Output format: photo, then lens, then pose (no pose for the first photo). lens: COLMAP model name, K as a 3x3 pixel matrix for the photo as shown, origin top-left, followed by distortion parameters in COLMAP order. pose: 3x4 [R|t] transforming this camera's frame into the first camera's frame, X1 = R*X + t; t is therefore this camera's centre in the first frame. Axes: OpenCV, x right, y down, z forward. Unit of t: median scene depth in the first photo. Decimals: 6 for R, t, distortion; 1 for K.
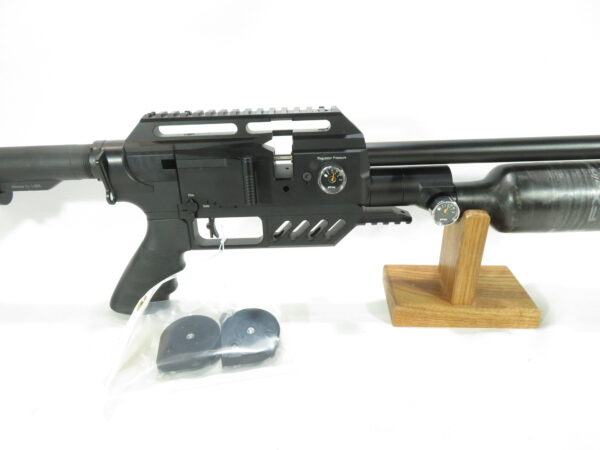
lens RADIAL K [[408.4, 0, 300.0], [0, 408.4, 225.0], [0, 0, 1]] dist [0.003908, 0.001563]
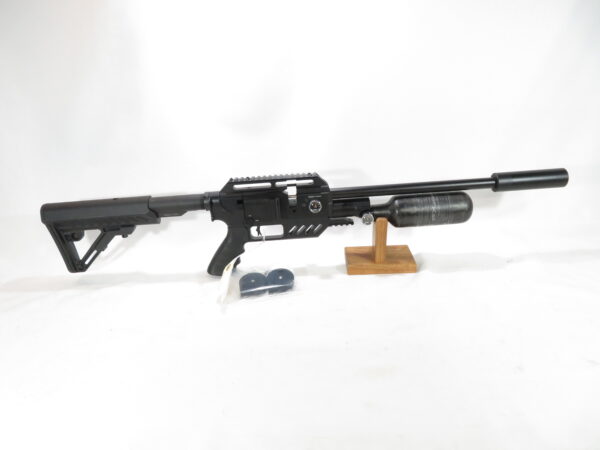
lens RADIAL K [[434.3, 0, 300.0], [0, 434.3, 225.0], [0, 0, 1]] dist [0.006051, 0.003413]
pose [[0.998796, -0.039880, 0.028556, -0.072070], [0.040362, 0.999048, -0.016535, 0.023783], [-0.027870, 0.017668, 0.999455, -1.285876]]
